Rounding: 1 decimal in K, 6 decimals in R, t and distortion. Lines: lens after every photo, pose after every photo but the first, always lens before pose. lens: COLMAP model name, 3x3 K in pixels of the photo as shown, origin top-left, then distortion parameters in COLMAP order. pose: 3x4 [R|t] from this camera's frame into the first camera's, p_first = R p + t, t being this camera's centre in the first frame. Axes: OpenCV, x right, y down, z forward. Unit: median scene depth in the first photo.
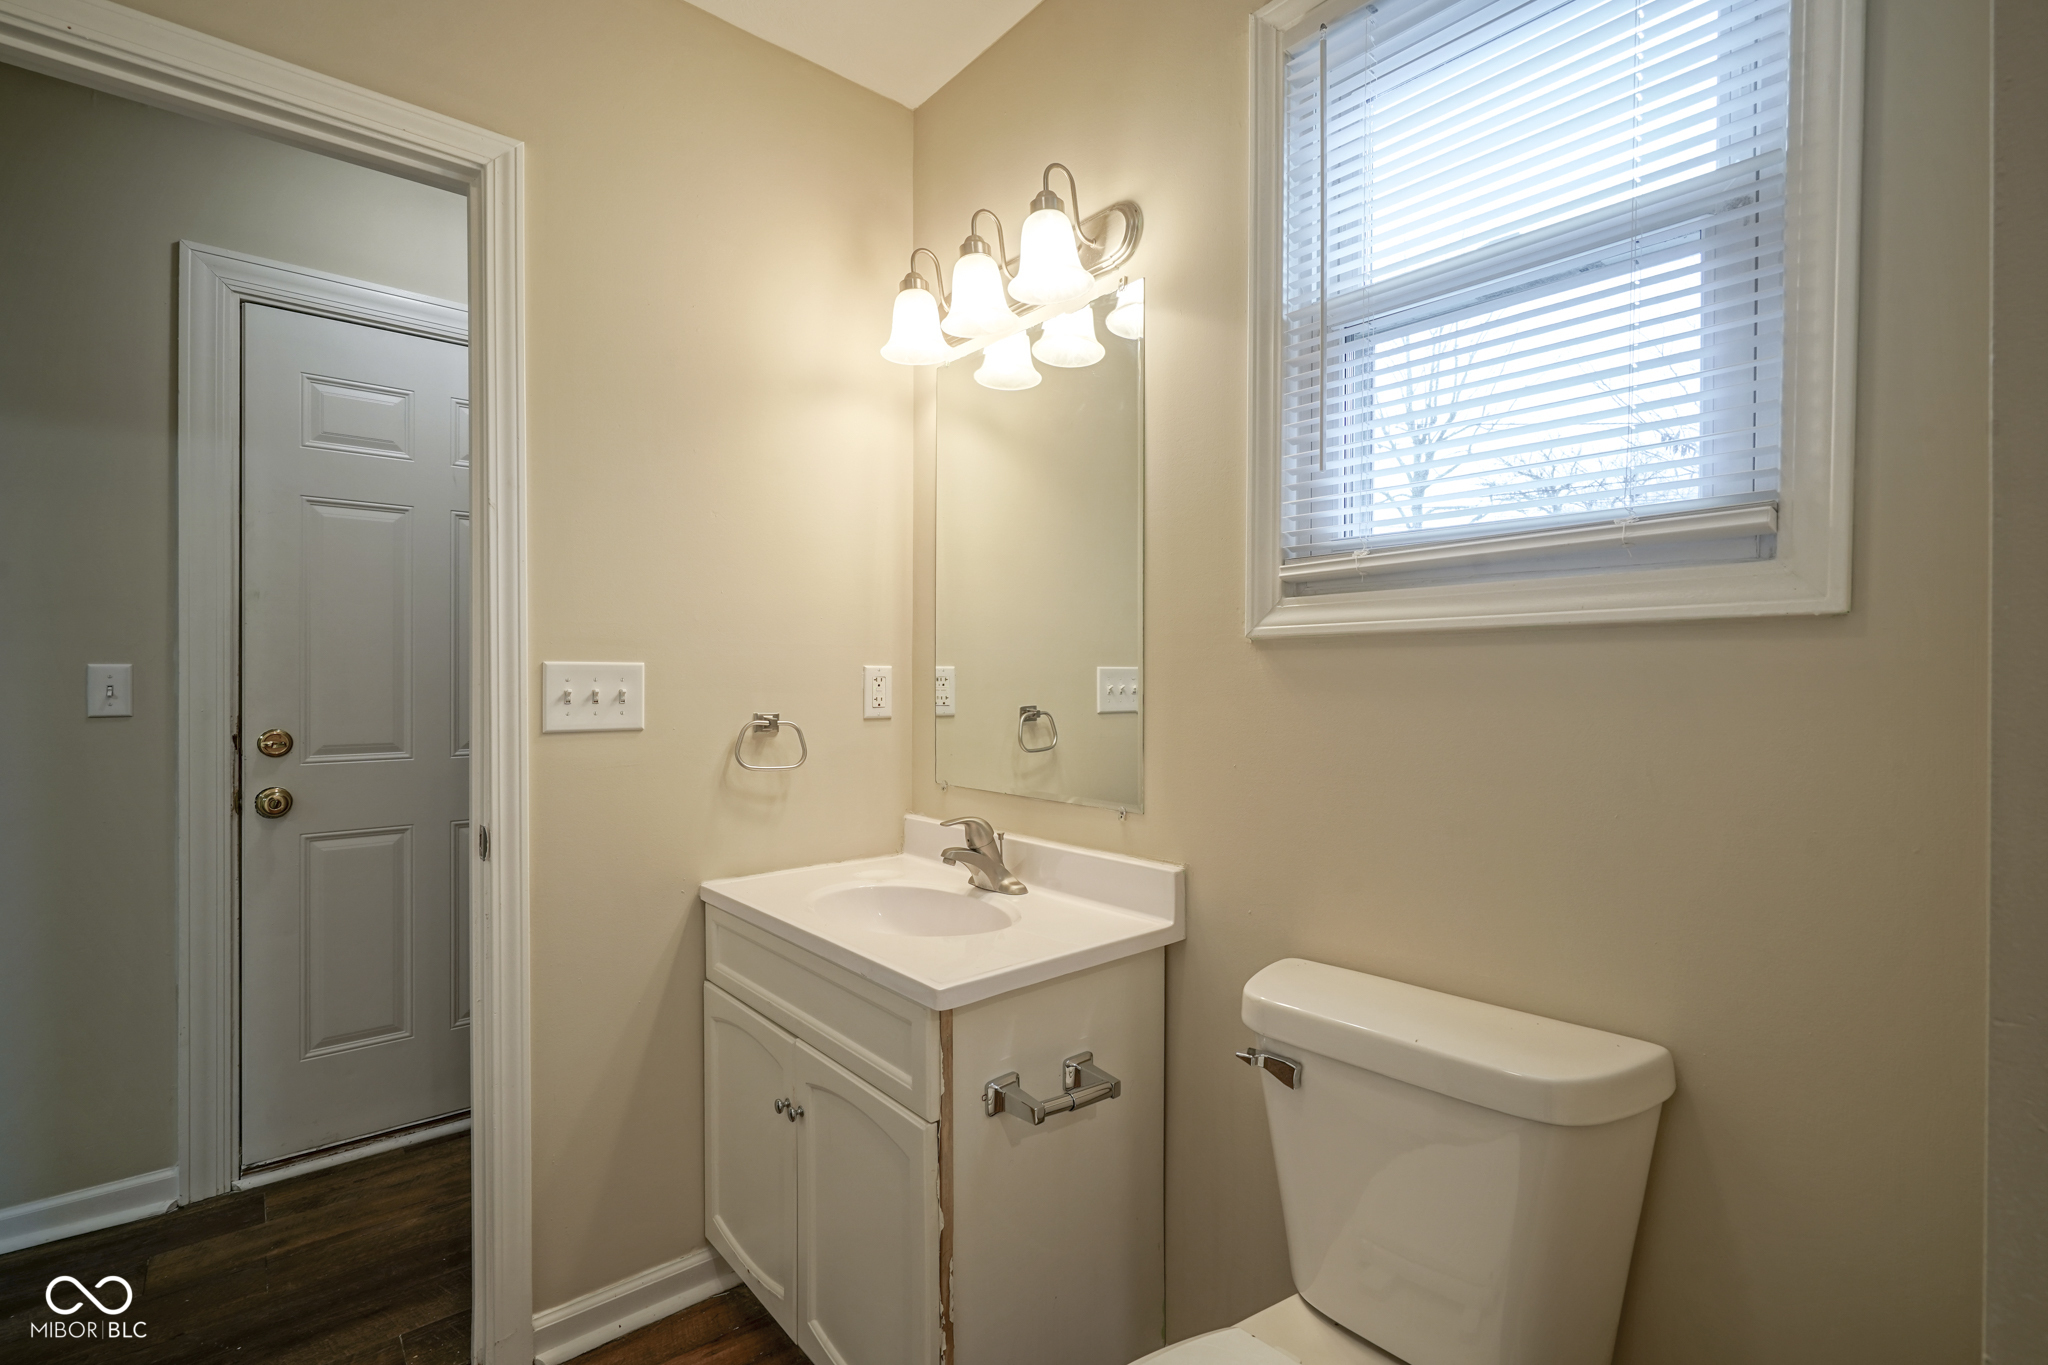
lens RADIAL K [[966.4, 0, 1035.7], [0, 966.4, 671.0], [0, 0, 1]] dist [-0.002970, 0.002225]
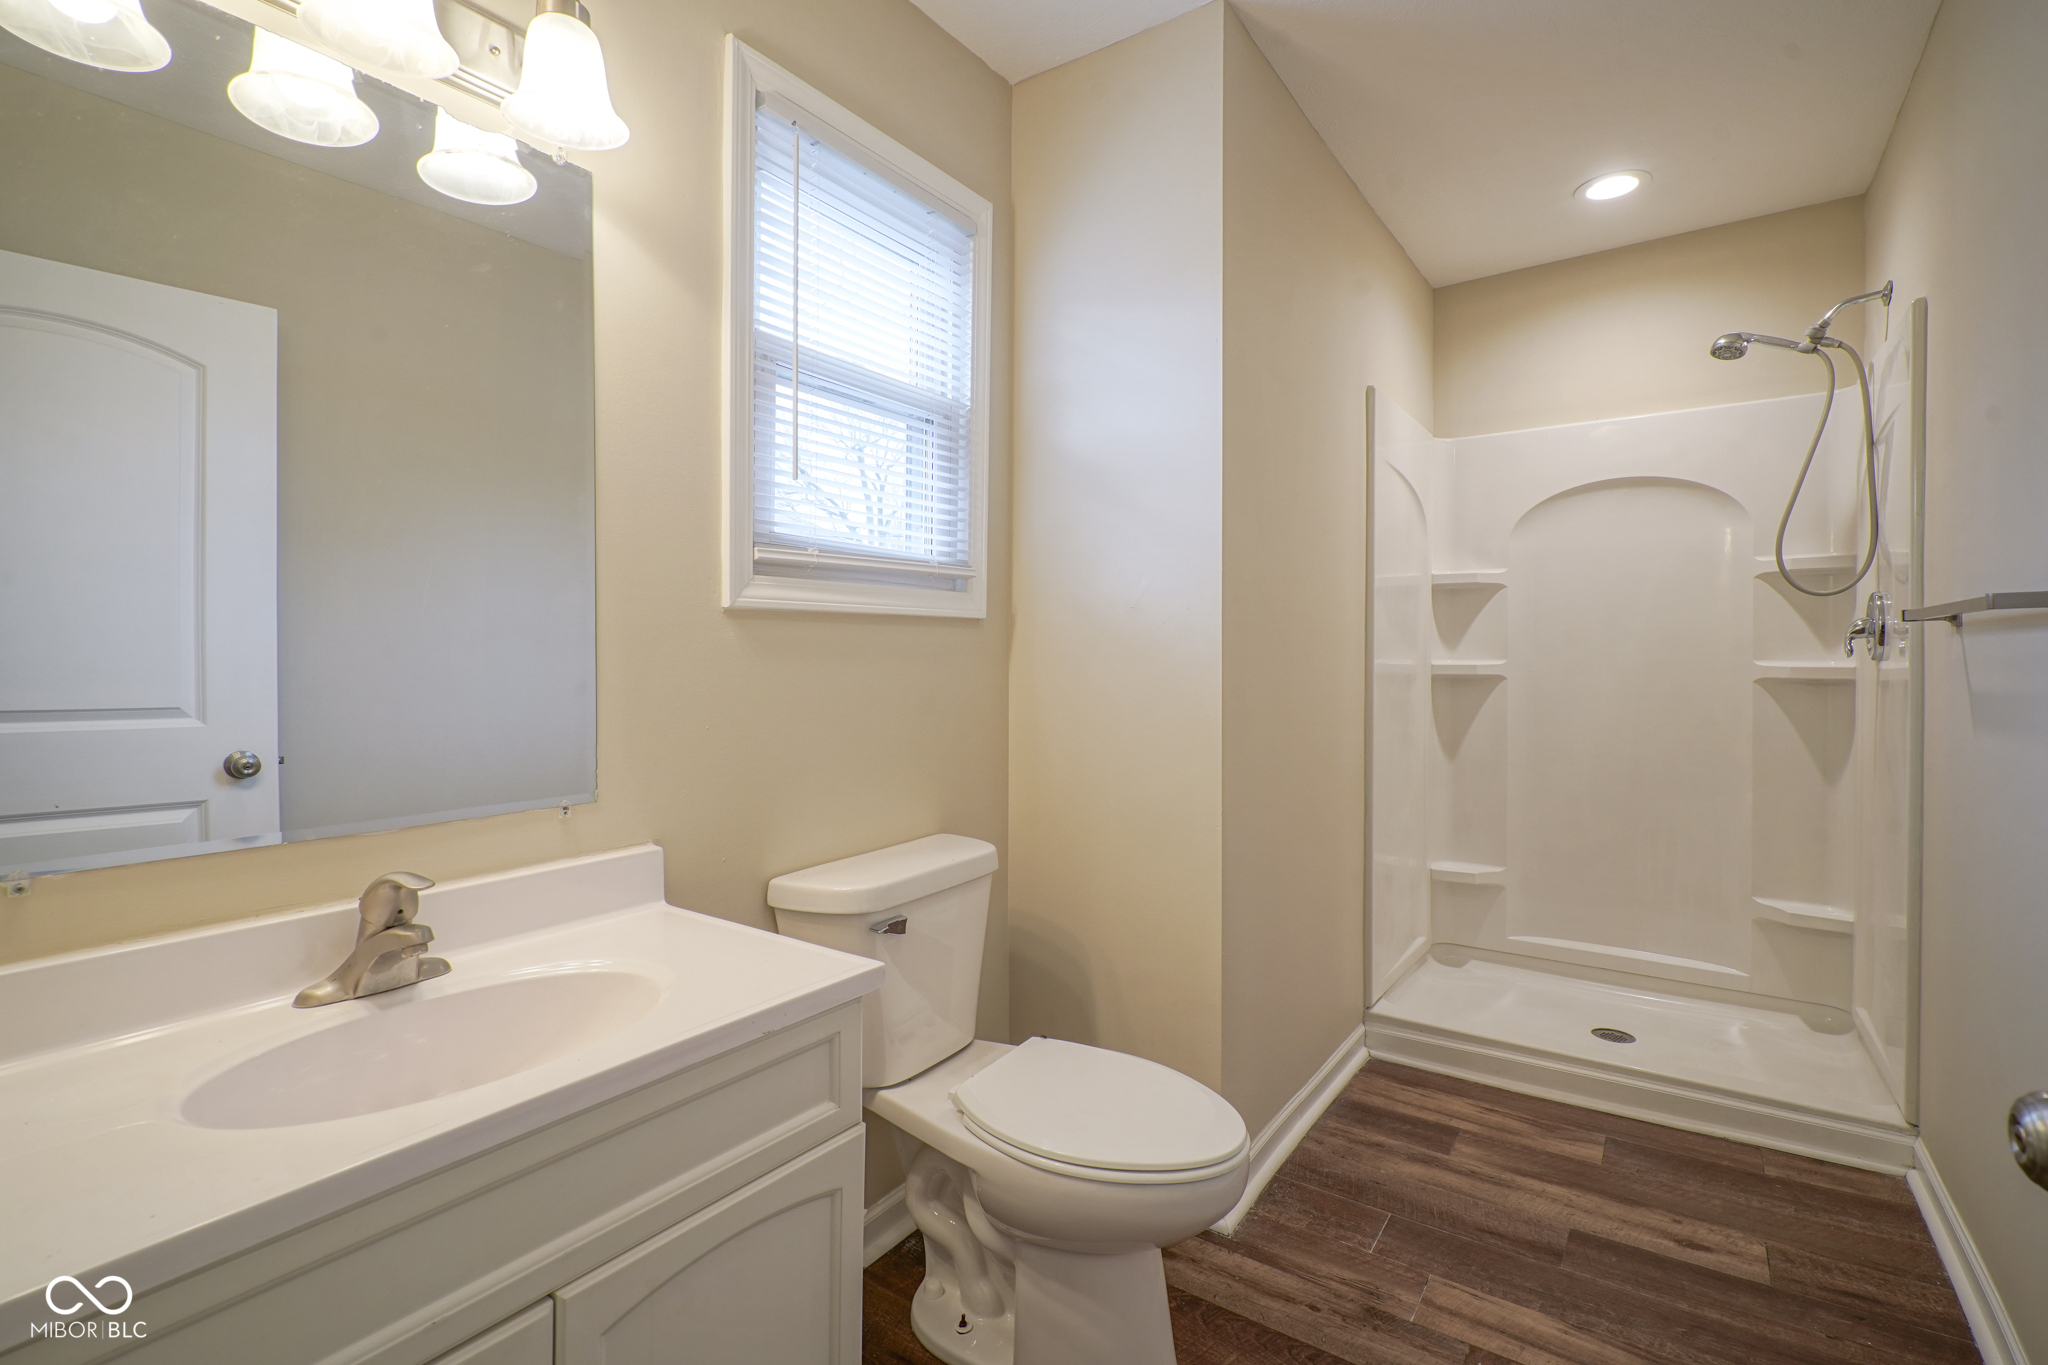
lens RADIAL K [[966.4, 0, 1022.4], [0, 966.4, 665.0], [0, 0, 1]] dist [-0.002970, 0.002225]
pose [[-0.262804, -0.006055, 0.964830, -0.957064], [0.000068, 0.999980, 0.006295, 0.024477], [-0.964849, 0.001720, -0.262798, 1.011792]]
